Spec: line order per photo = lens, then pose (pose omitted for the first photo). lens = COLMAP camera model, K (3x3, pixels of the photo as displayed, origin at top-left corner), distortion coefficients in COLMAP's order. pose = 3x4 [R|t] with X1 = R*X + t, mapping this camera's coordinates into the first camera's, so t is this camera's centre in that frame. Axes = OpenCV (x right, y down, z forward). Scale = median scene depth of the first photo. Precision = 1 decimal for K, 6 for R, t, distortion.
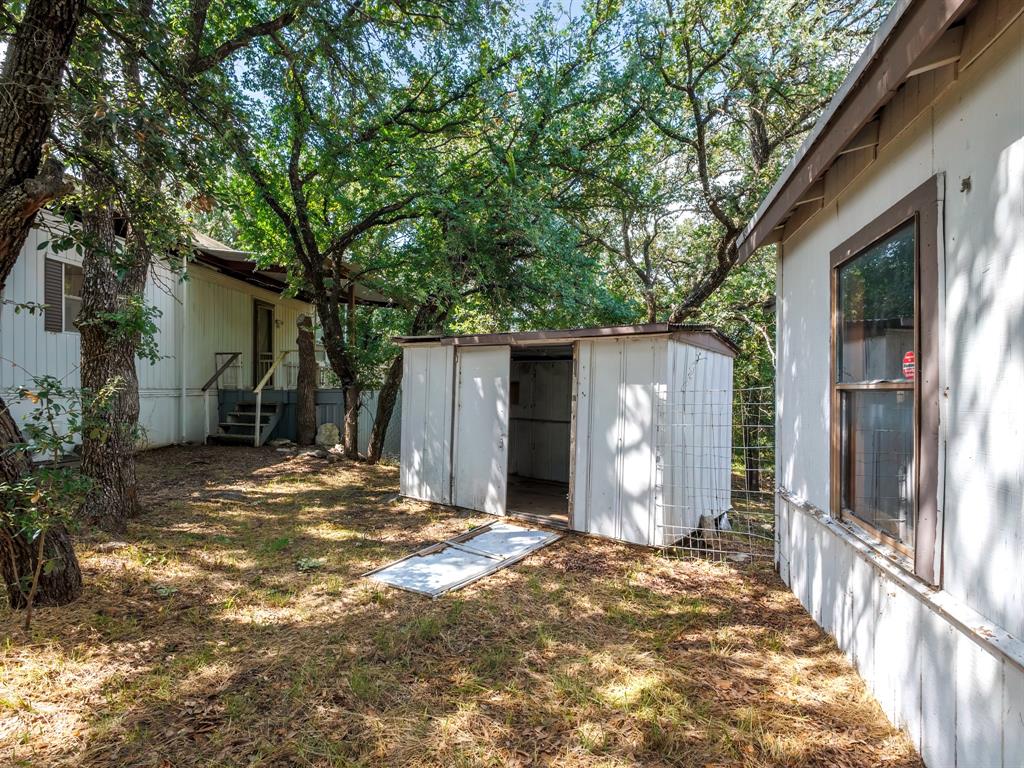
lens RADIAL K [[523.5, 0, 513.6], [0, 523.5, 381.1], [0, 0, 1]] dist [0.001861, -0.000036]
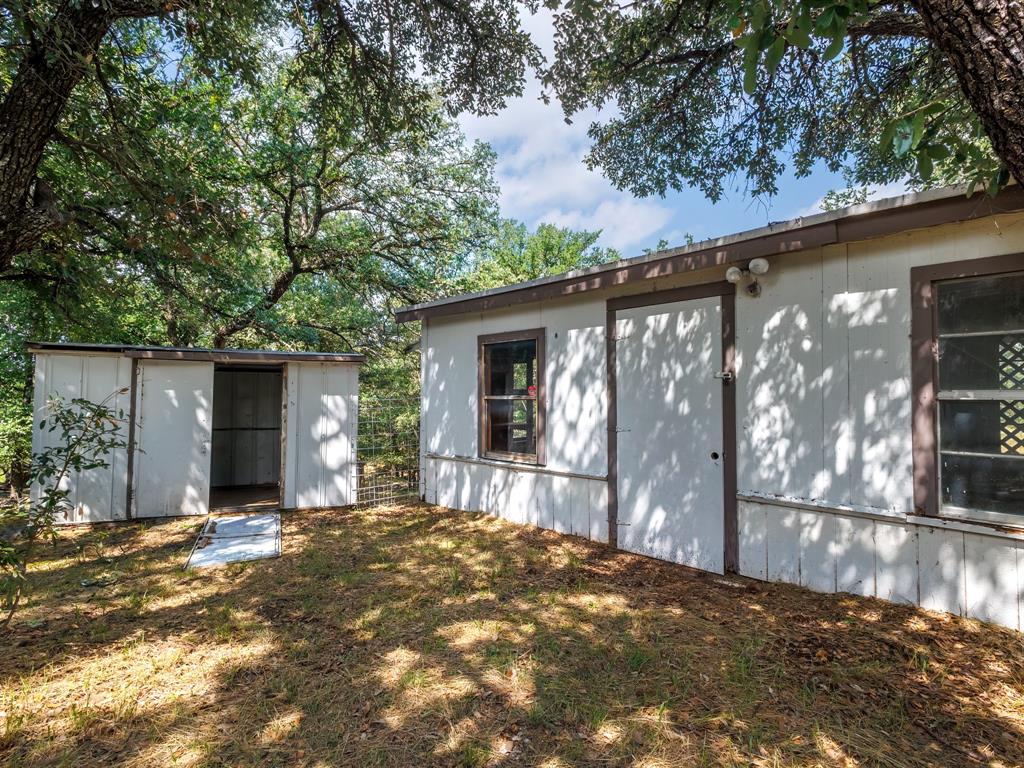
lens RADIAL K [[523.5, 0, 513.6], [0, 523.5, 381.1], [0, 0, 1]] dist [0.001861, -0.000036]
pose [[0.527743, 0.010552, 0.849338, -0.845253], [-0.007608, 0.999941, -0.007696, -0.028873], [-0.849370, -0.002400, 0.527793, -0.194307]]
